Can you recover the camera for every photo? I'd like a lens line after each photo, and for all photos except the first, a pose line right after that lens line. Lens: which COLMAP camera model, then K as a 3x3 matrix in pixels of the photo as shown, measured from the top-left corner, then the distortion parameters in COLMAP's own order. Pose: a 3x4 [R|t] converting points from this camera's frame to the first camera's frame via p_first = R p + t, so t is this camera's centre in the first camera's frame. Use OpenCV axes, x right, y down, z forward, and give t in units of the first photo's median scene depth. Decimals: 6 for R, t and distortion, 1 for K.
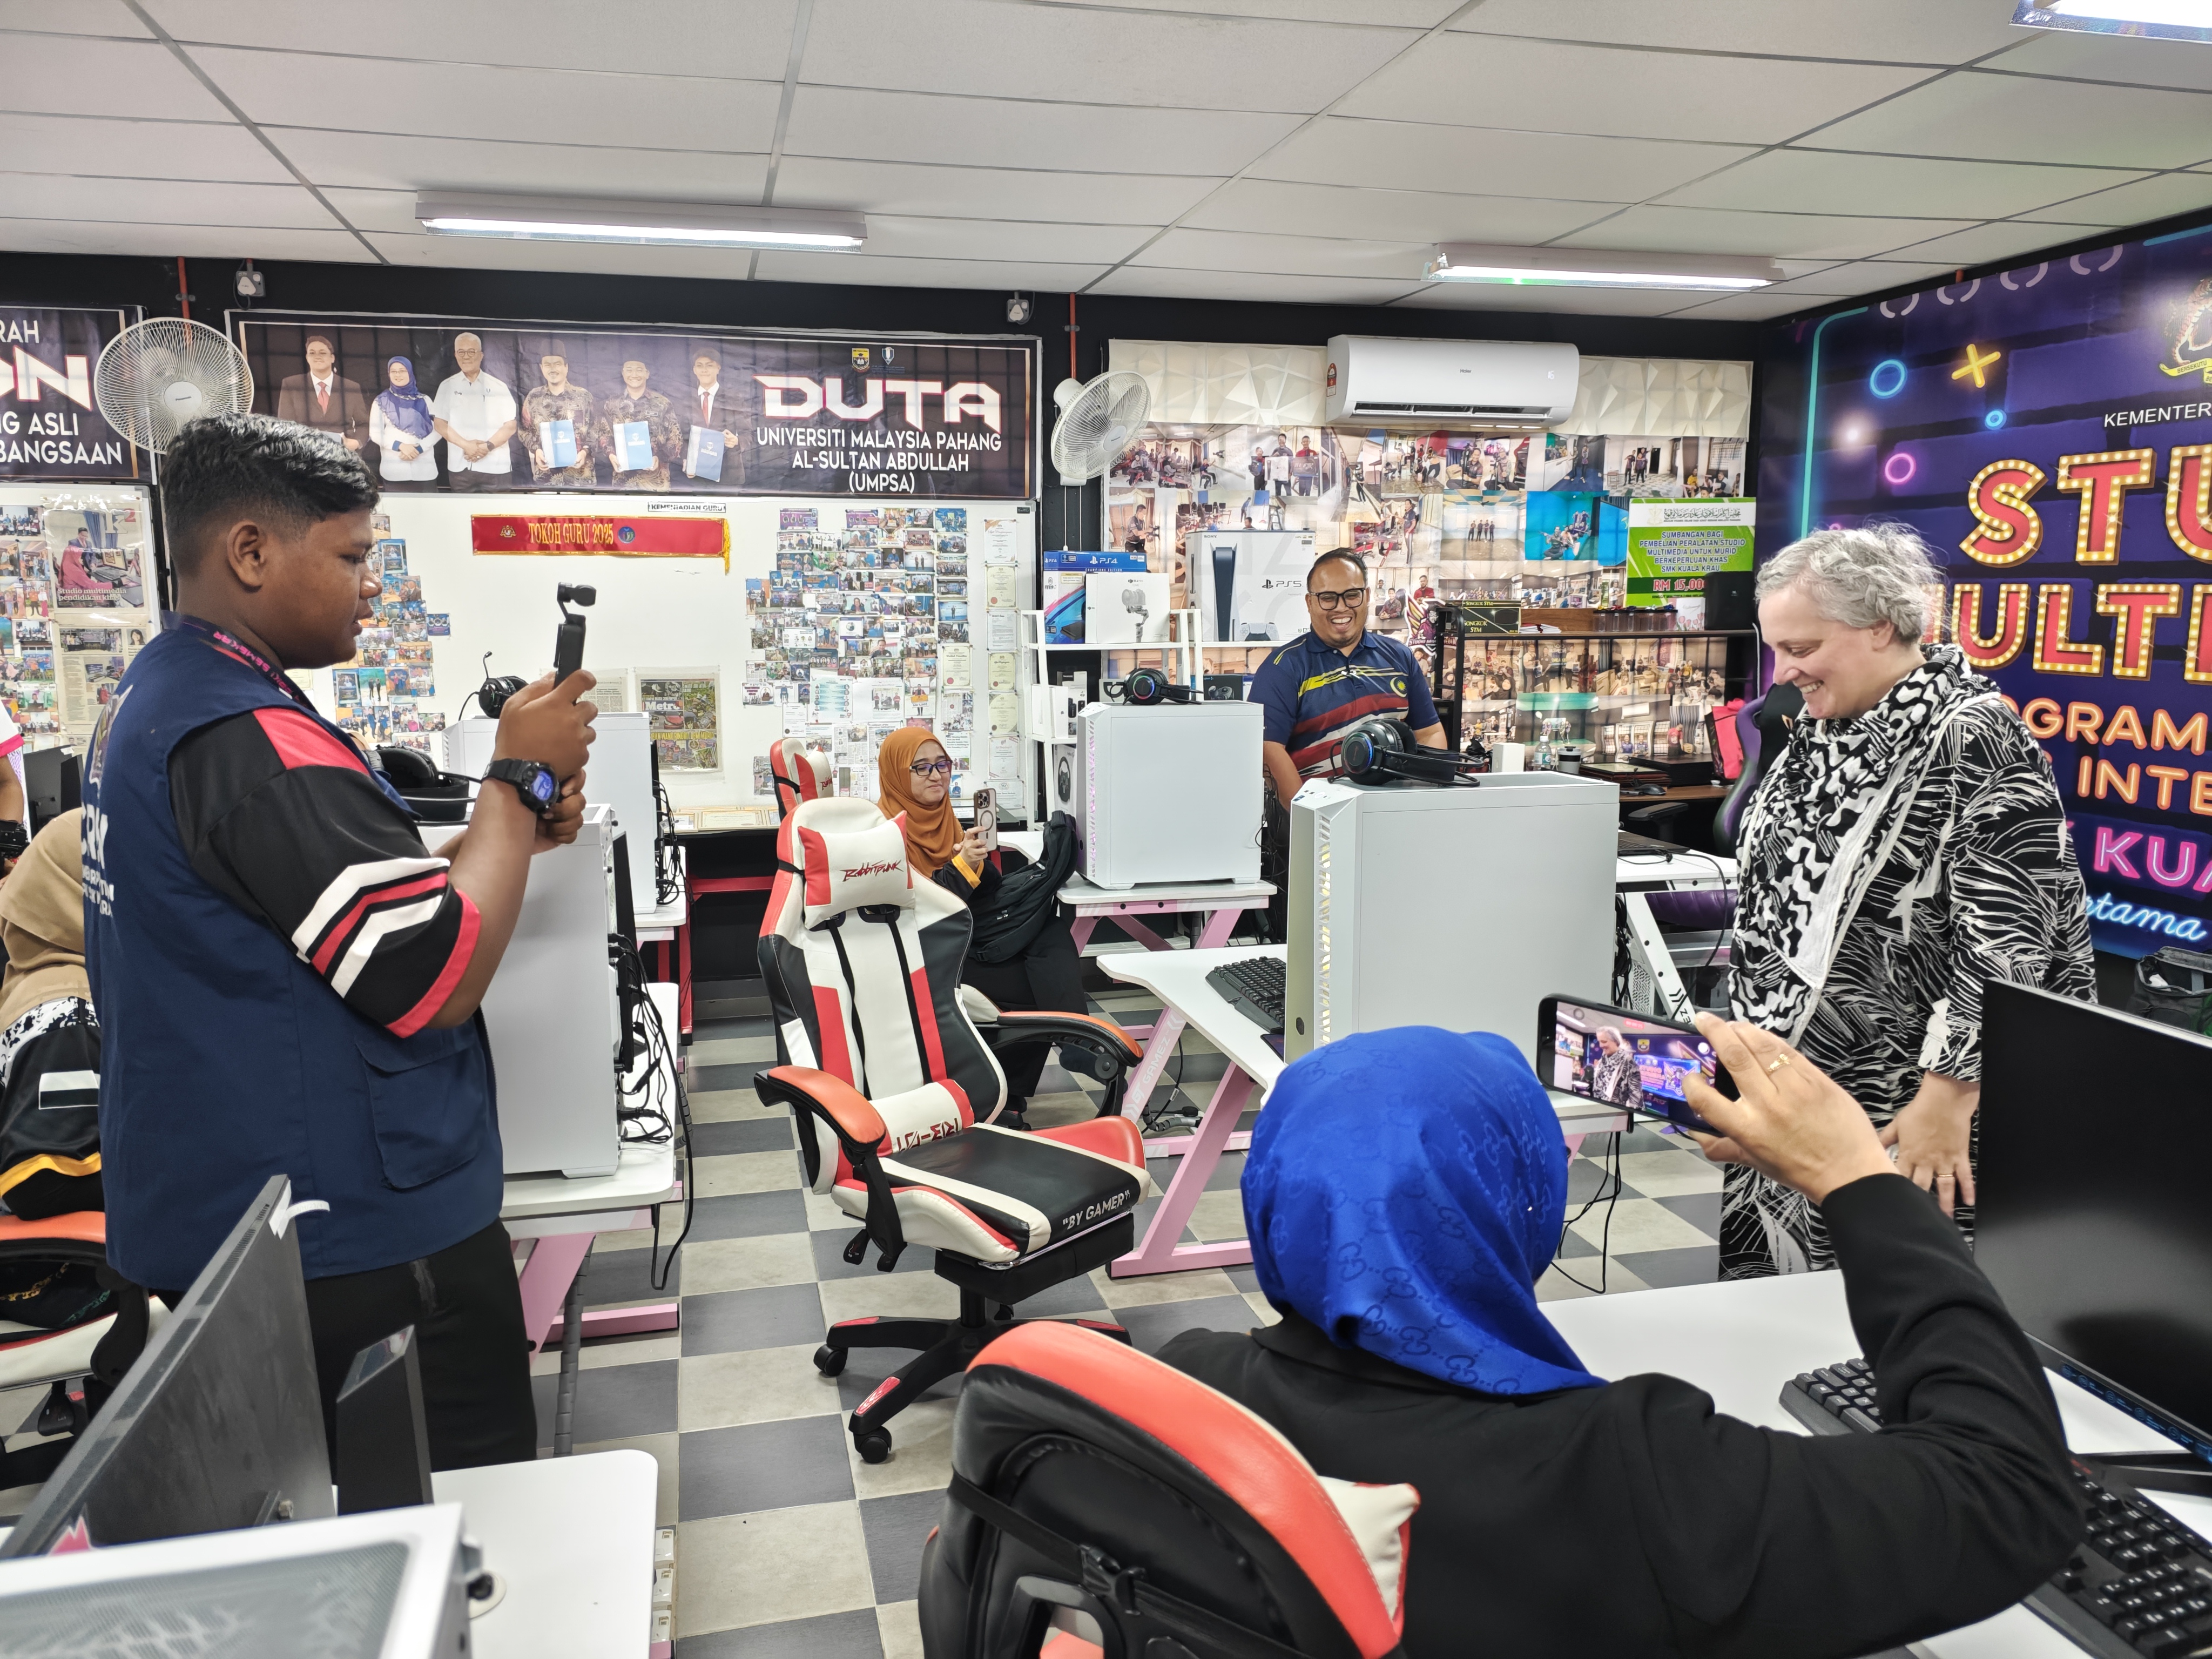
lens RADIAL K [[1607.5, 0, 1075.4], [0, 1607.5, 842.0], [0, 0, 1]] dist [0.017144, -0.025930]
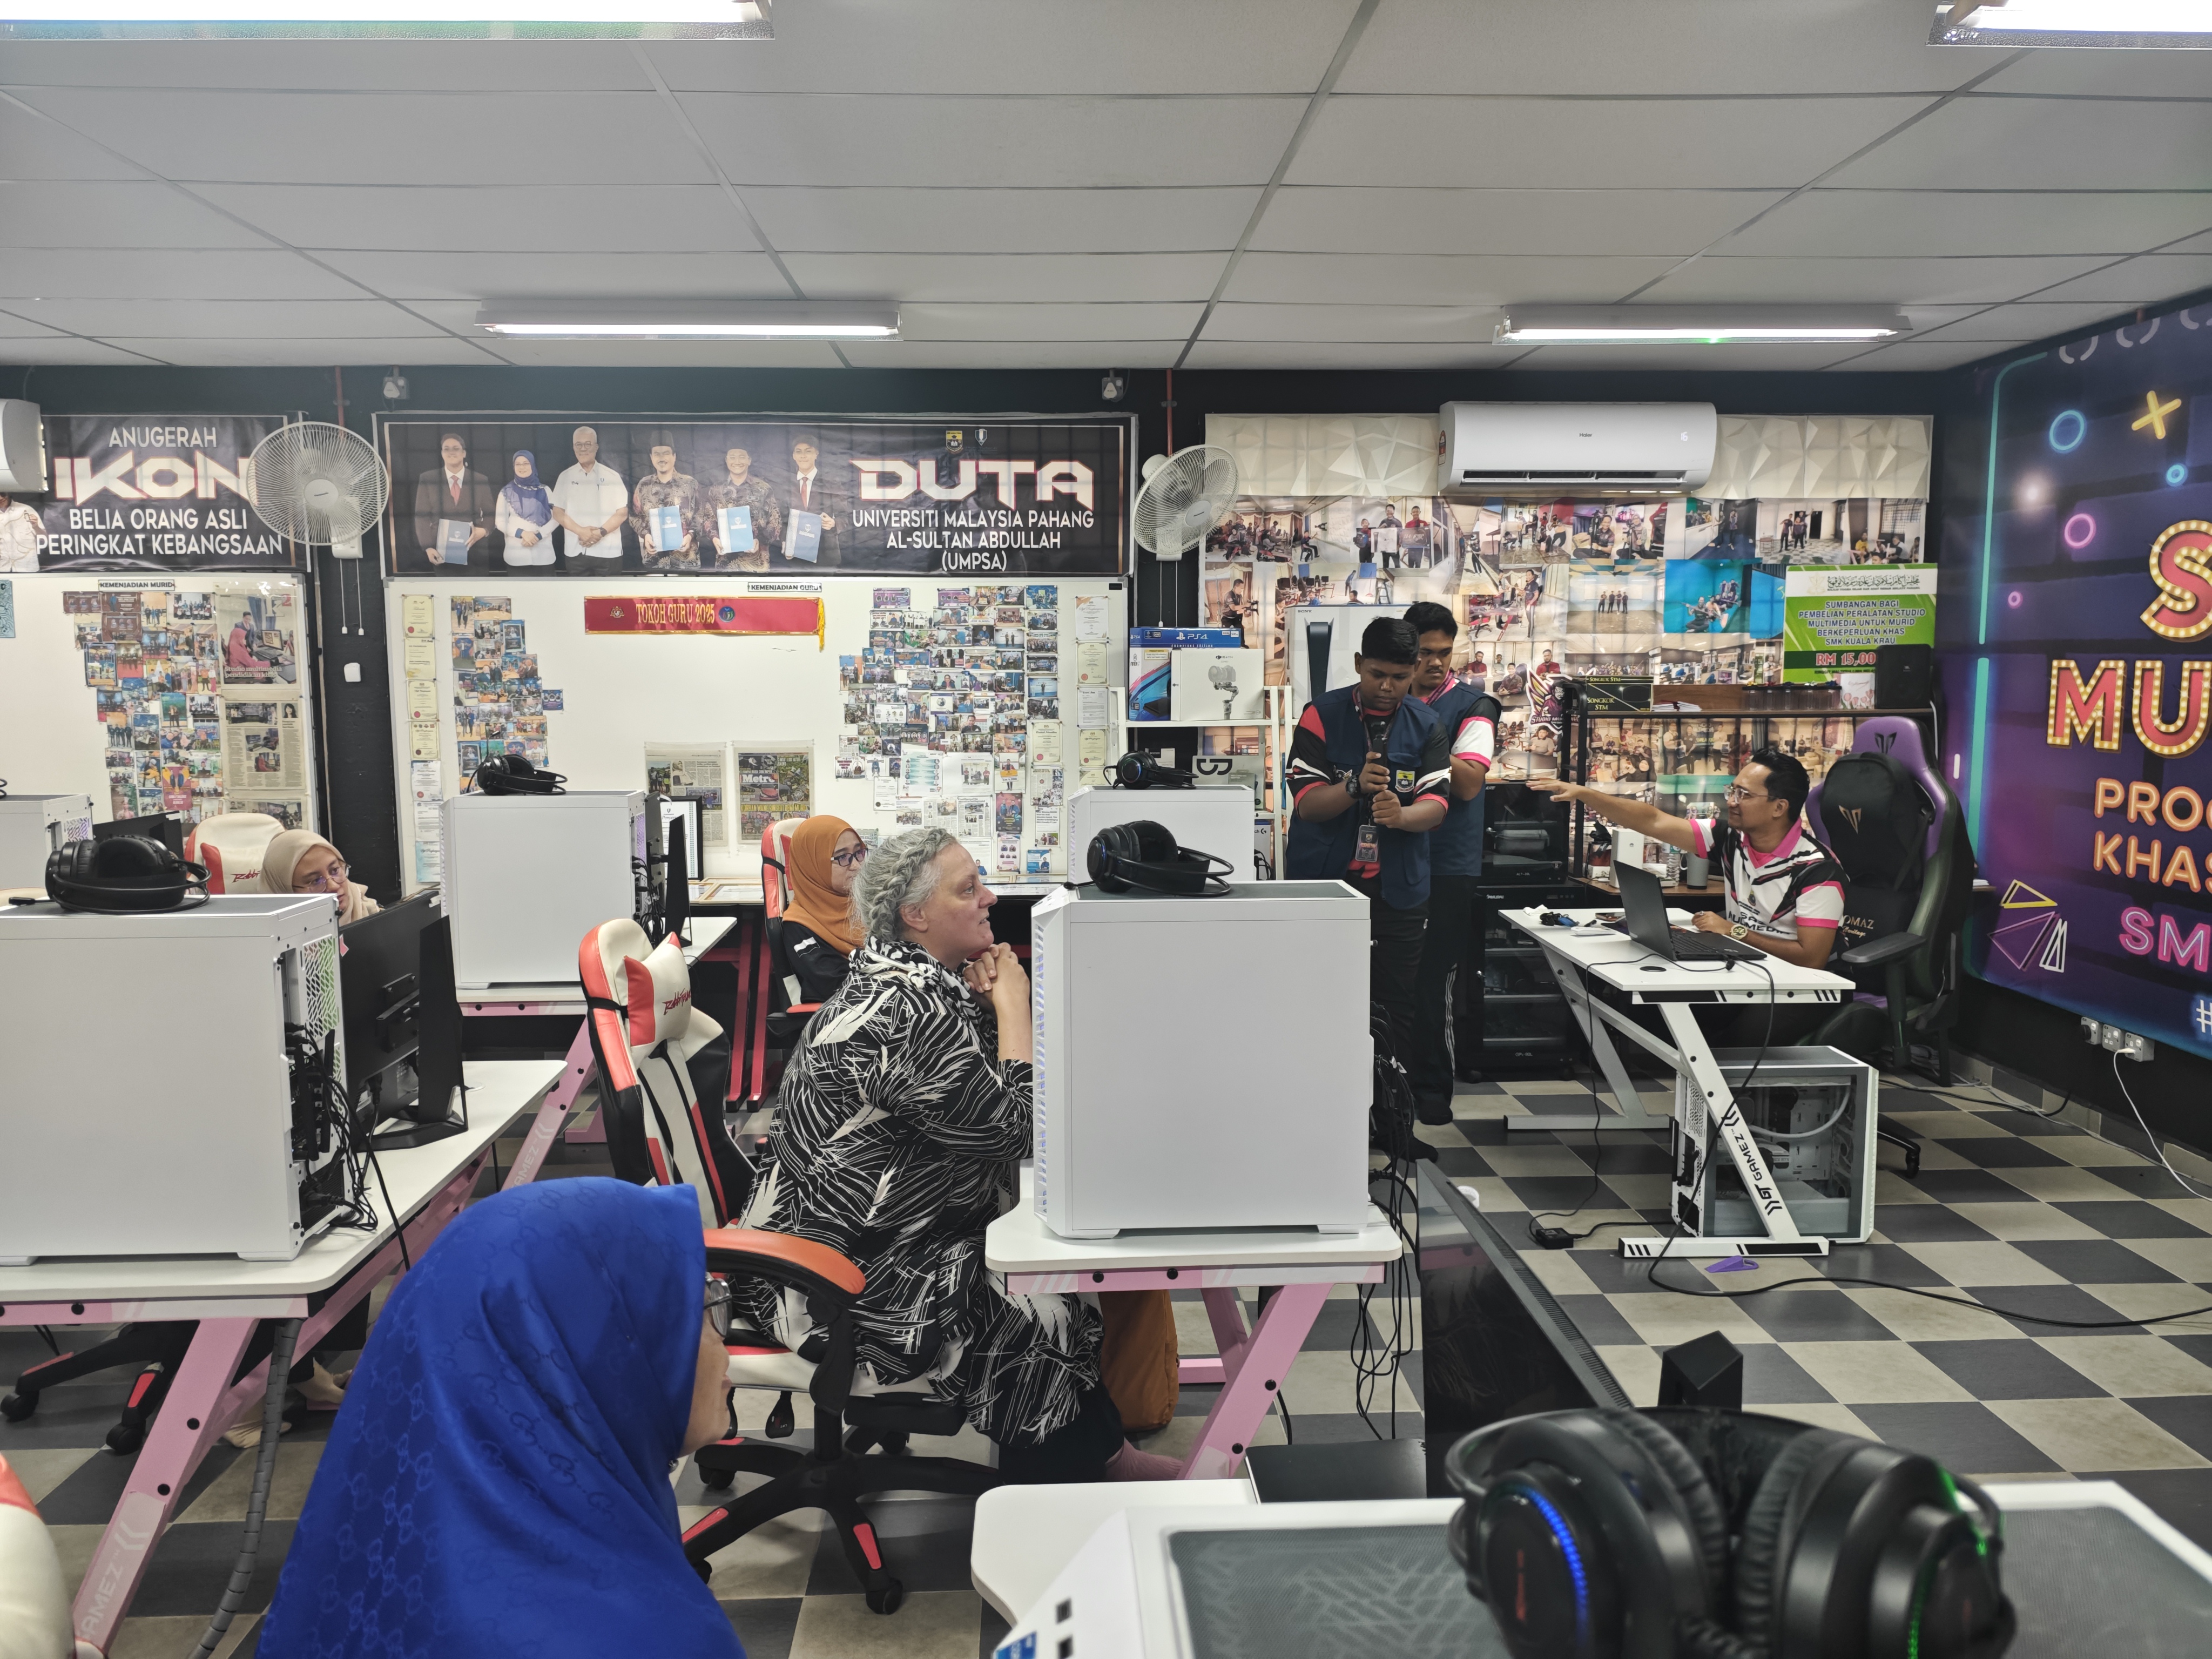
lens RADIAL K [[1607.5, 0, 1091.7], [0, 1607.5, 835.8], [0, 0, 1]] dist [0.017144, -0.025930]
pose [[0.981448, 0.019902, -0.190694, 0.160575], [-0.027828, 0.998853, -0.038973, -0.014539], [0.189700, 0.043557, 0.980876, 0.032897]]
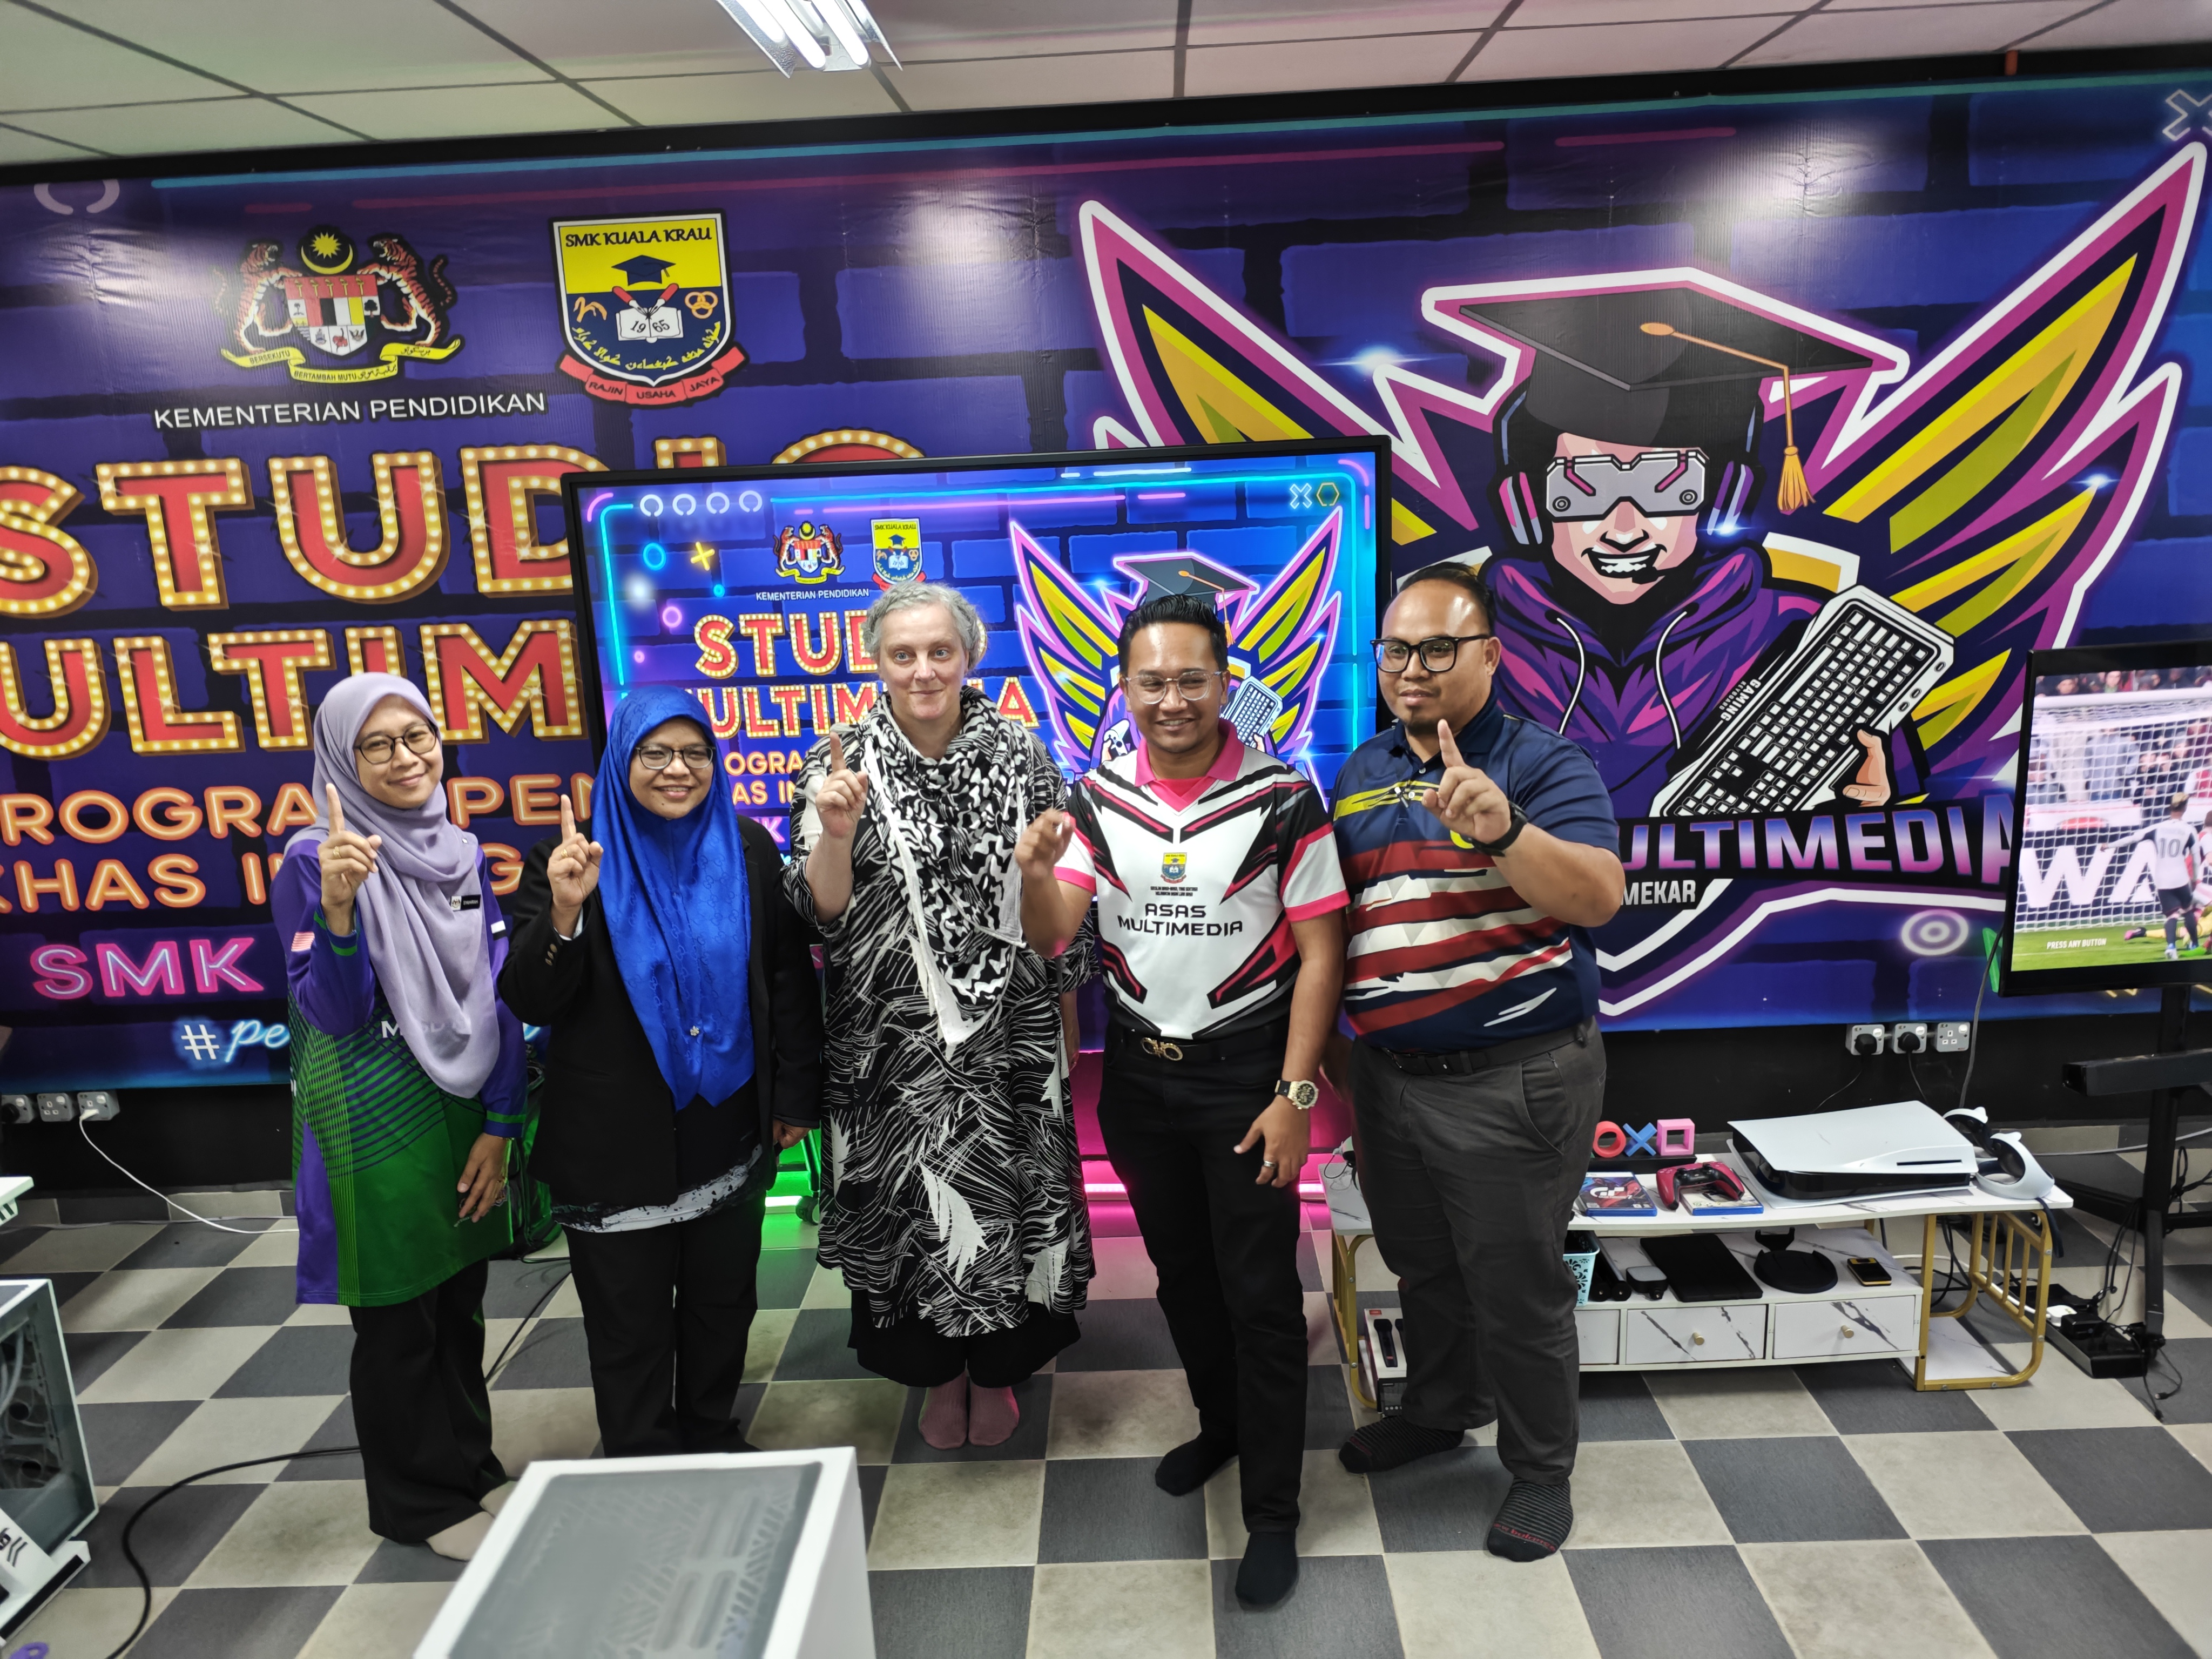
lens RADIAL K [[1607.5, 0, 1119.5], [0, 1607.5, 818.3], [0, 0, 1]] dist [0.017144, -0.025930]
pose [[0.245882, -0.215615, 0.945014, 0.001585], [0.196453, 0.965797, 0.169241, -0.111459], [-0.949183, 0.144038, 0.279831, 0.361244]]
